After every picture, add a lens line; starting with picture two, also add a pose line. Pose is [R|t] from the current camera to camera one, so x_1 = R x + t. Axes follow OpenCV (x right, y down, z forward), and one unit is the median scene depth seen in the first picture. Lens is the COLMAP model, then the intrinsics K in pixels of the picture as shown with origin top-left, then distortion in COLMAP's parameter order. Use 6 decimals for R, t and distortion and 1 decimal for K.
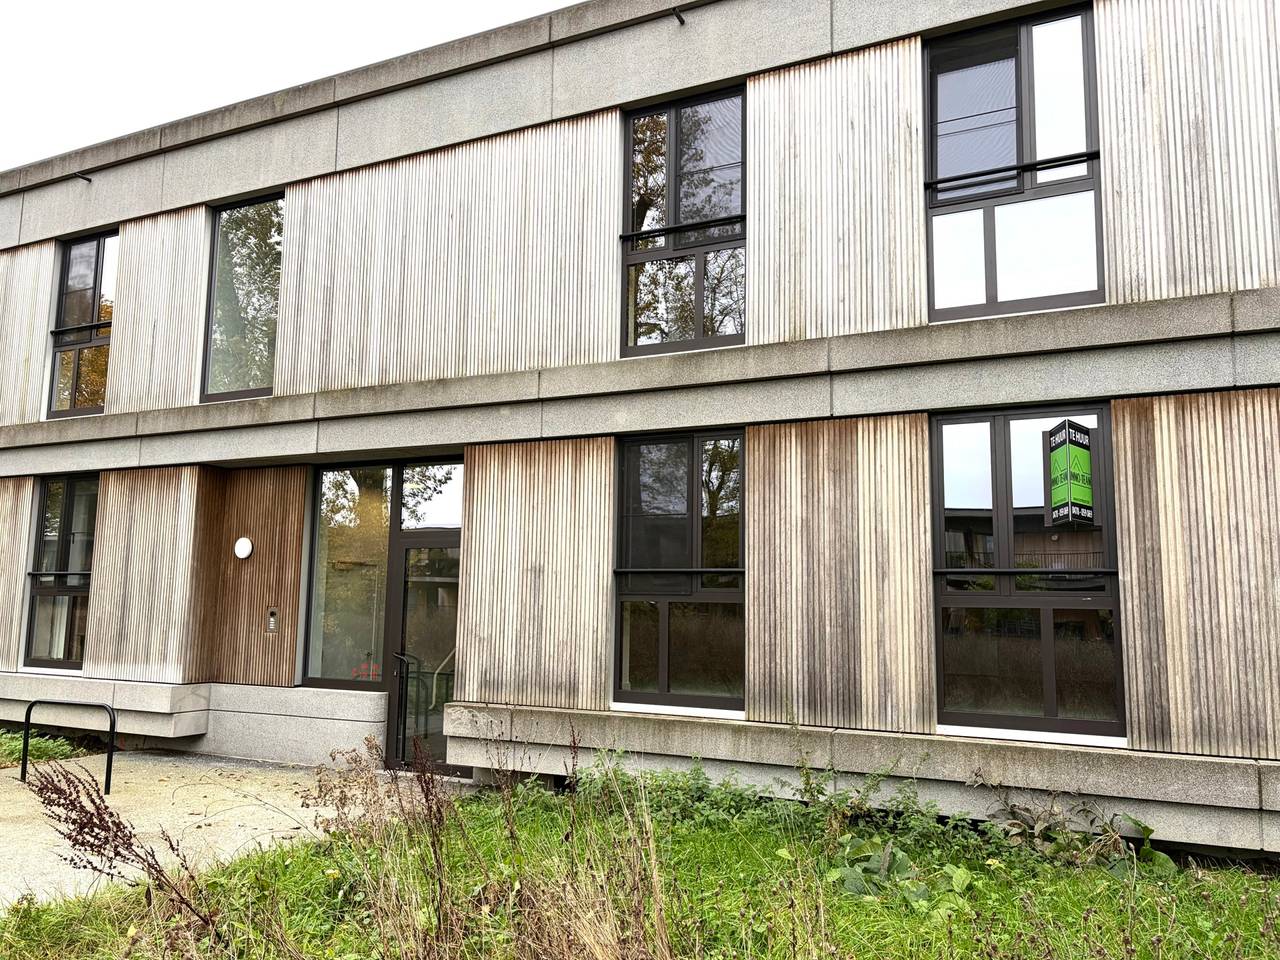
lens RADIAL K [[959.8, 0, 640.0], [0, 959.8, 480.0], [0, 0, 1]] dist [0.086381, -0.100365]
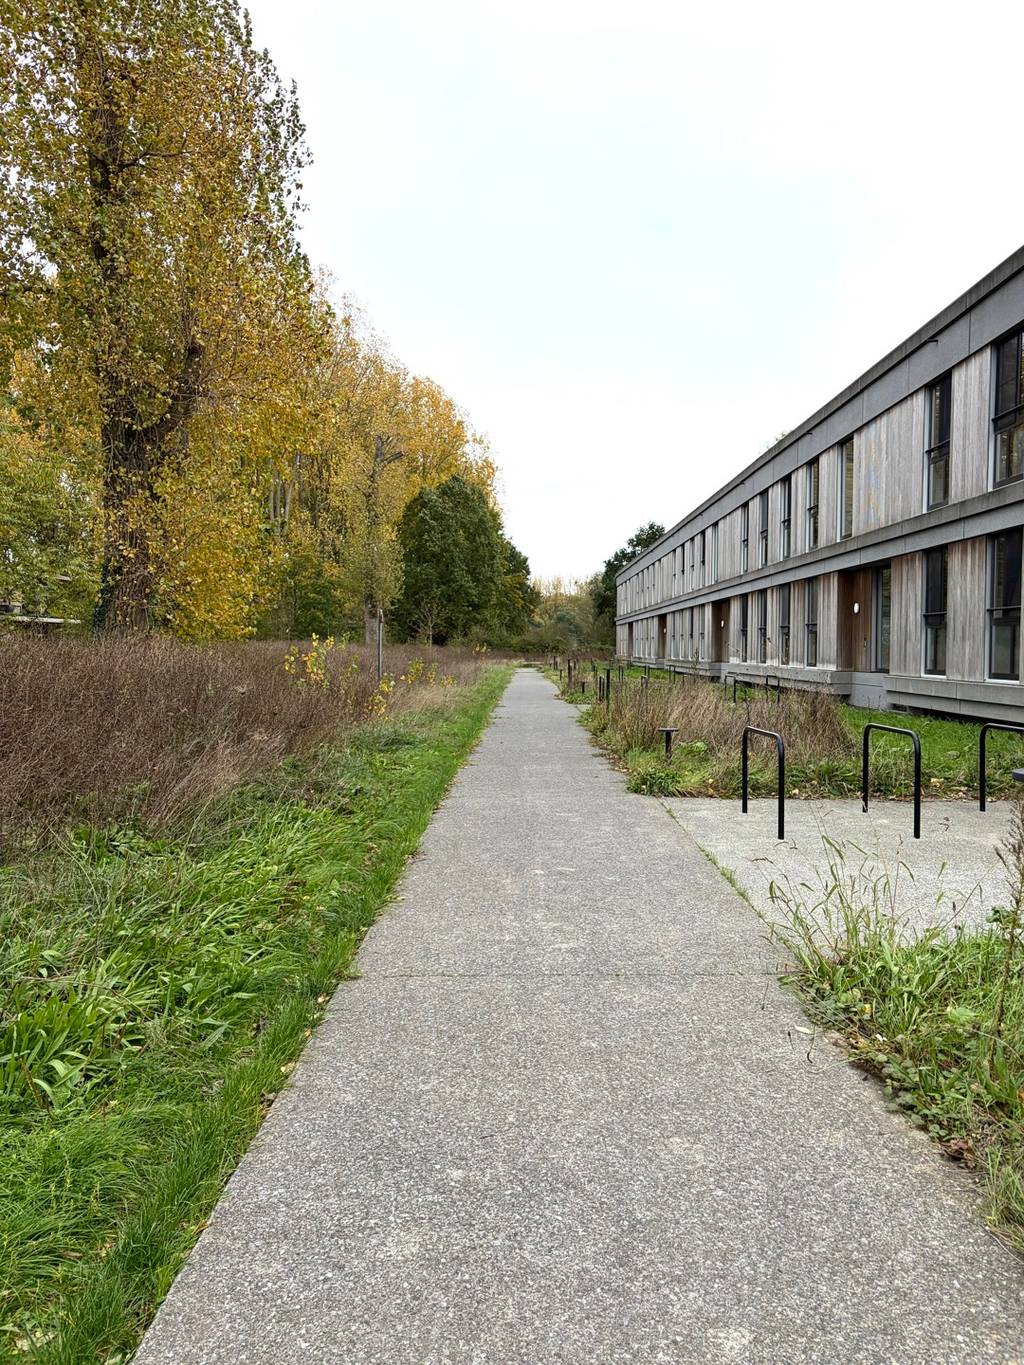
lens RADIAL K [[1023.5, 0, 512.0], [0, 1023.5, 682.5], [0, 0, 1]] dist [0.086381, -0.100365]
pose [[0.414637, 0.016343, -0.909840, 1.083510], [0.148522, 0.985216, 0.085382, -0.062167], [0.897785, -0.170534, 0.406080, -0.507339]]
